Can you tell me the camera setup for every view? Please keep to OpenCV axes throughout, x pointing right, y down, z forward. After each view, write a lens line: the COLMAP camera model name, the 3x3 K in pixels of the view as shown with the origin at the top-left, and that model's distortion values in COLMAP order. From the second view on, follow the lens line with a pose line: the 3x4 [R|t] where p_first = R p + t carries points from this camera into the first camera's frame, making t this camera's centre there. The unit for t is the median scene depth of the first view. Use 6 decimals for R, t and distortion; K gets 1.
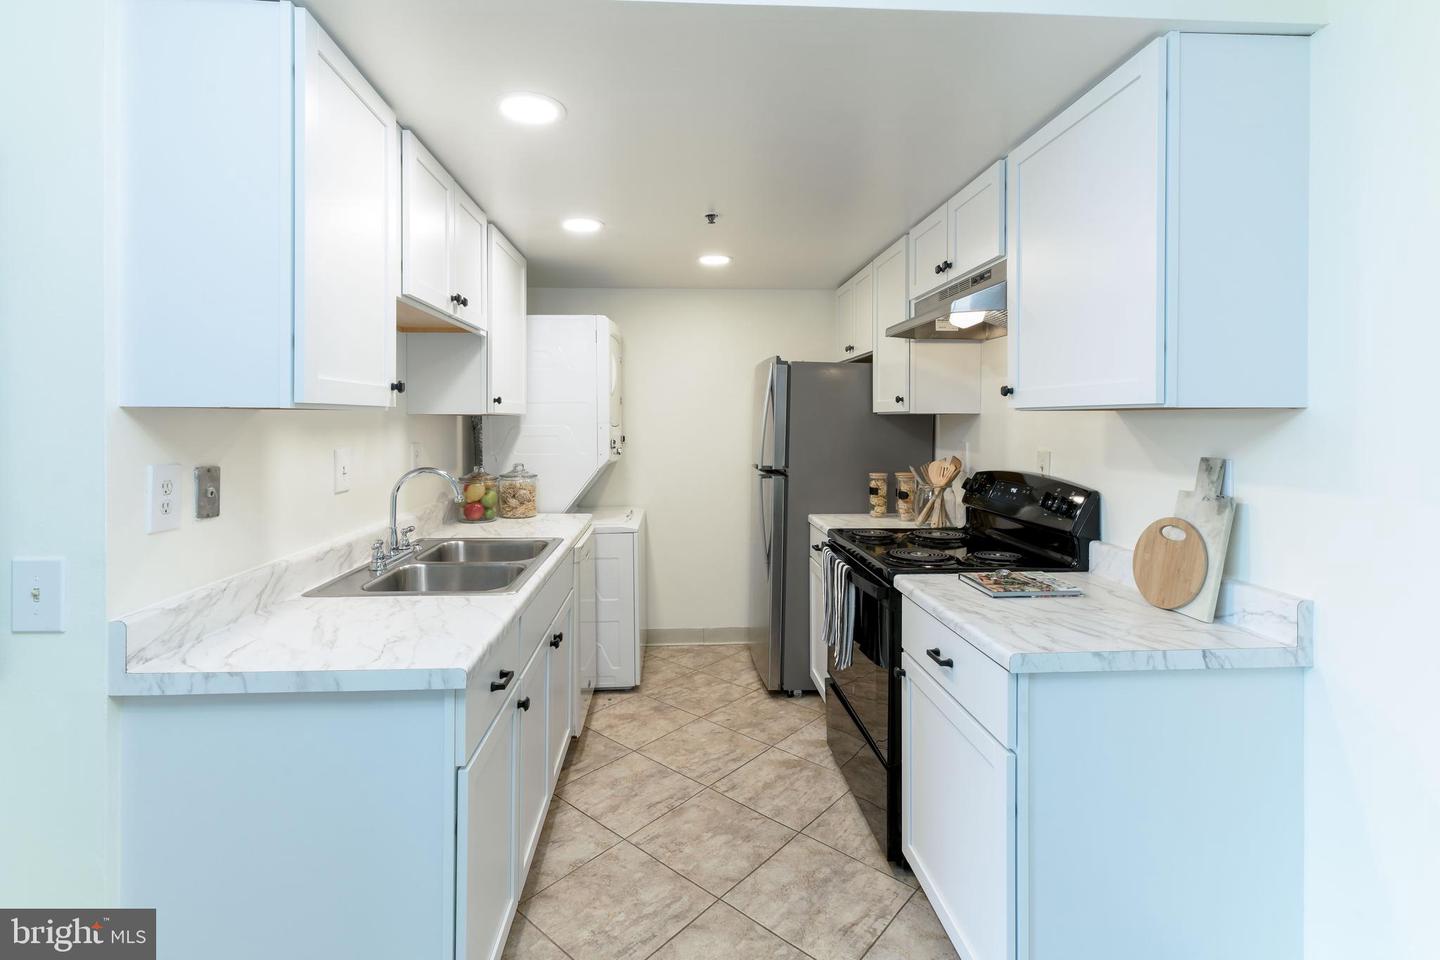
lens RADIAL K [[676.8, 0, 718.6], [0, 676.8, 425.2], [0, 0, 1]] dist [0.011851, 0.000075]
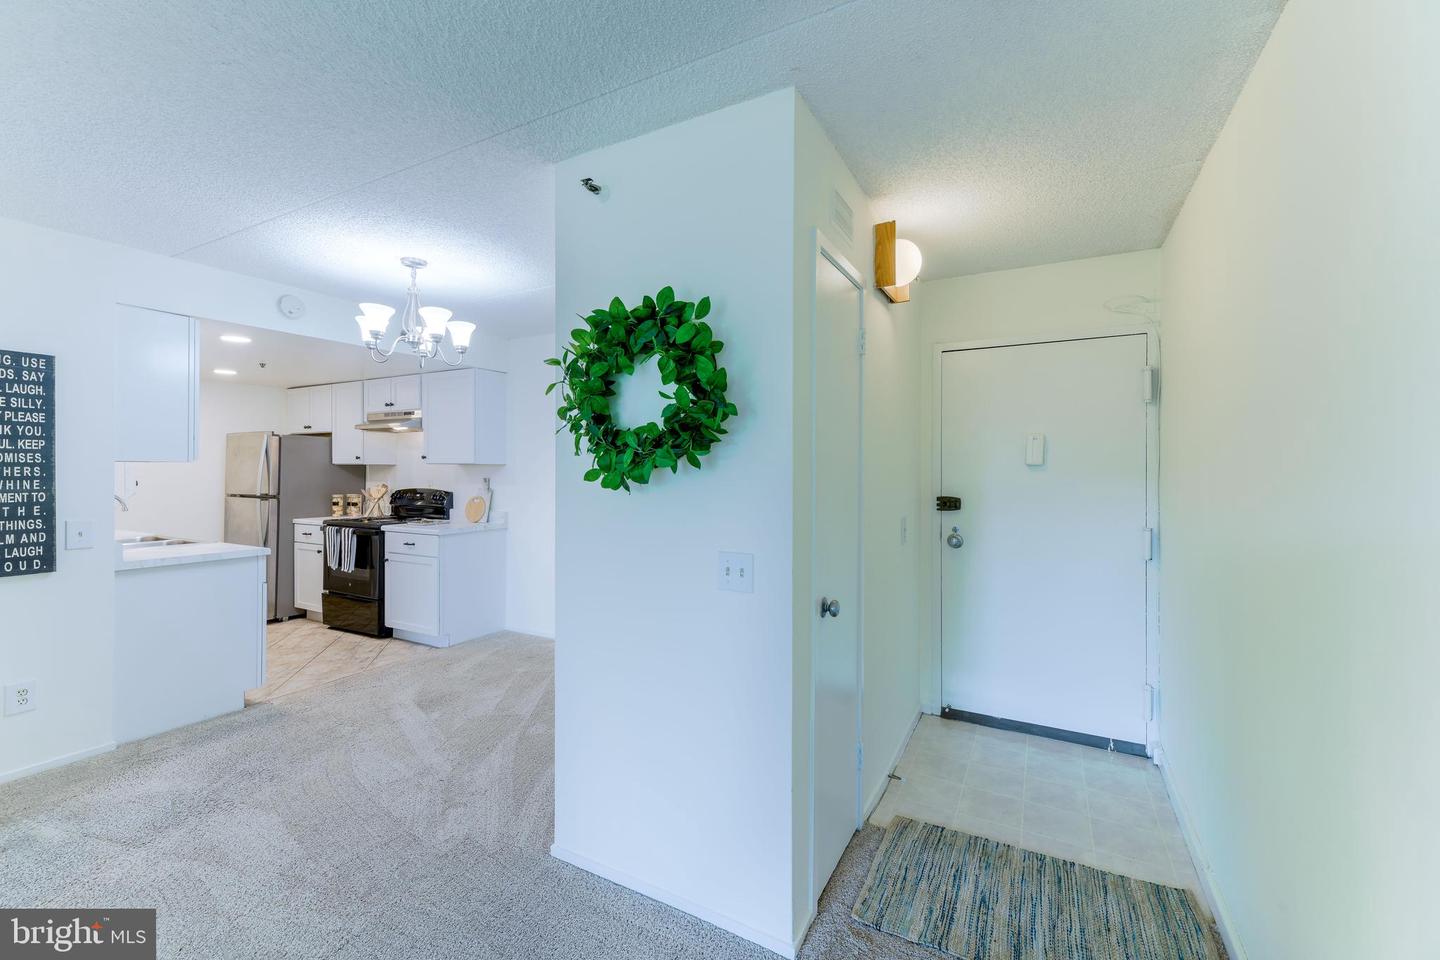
lens RADIAL K [[595.8, 0, 747.7], [0, 595.8, 471.1], [0, 0, 1]] dist [0.010703, -0.000974]
pose [[0.516259, -0.005002, 0.856418, -0.783432], [0.006269, 0.999978, 0.002062, 0.008856], [-0.856410, 0.004304, 0.516279, -1.122637]]
